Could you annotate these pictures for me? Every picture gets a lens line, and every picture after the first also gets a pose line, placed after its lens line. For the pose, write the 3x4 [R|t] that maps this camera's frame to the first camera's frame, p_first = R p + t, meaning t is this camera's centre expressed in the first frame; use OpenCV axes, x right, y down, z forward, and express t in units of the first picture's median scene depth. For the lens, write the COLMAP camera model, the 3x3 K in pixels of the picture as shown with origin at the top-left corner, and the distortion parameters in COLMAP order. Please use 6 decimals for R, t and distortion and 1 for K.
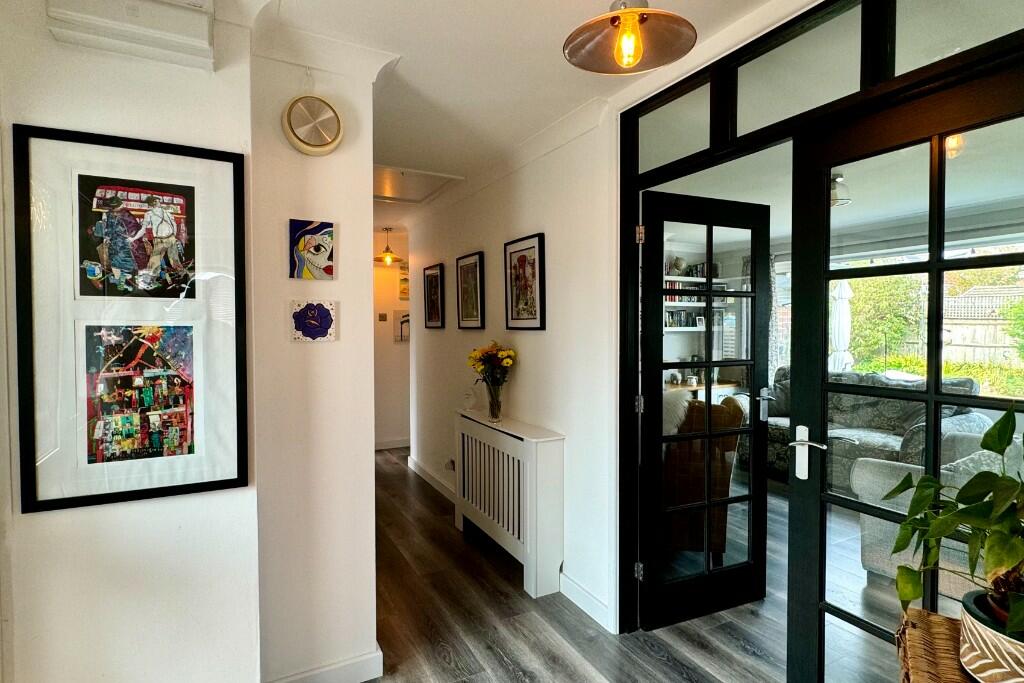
lens RADIAL K [[533.4, 0, 513.7], [0, 533.4, 339.9], [0, 0, 1]] dist [0.000095, 0.000054]
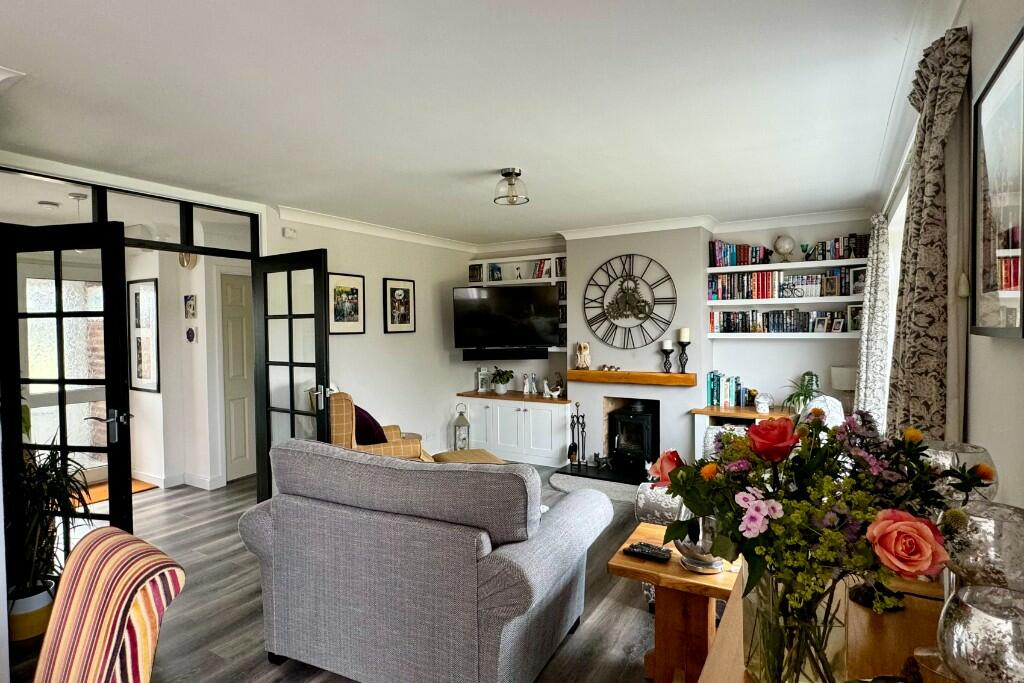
lens RADIAL K [[533.4, 0, 512.9], [0, 533.4, 341.7], [0, 0, 1]] dist [0.000095, 0.000054]
pose [[0.516413, 0.012335, -0.856251, 3.715487], [-0.005911, 0.999924, 0.010839, -0.058819], [0.856319, -0.000536, 0.516446, 1.455452]]
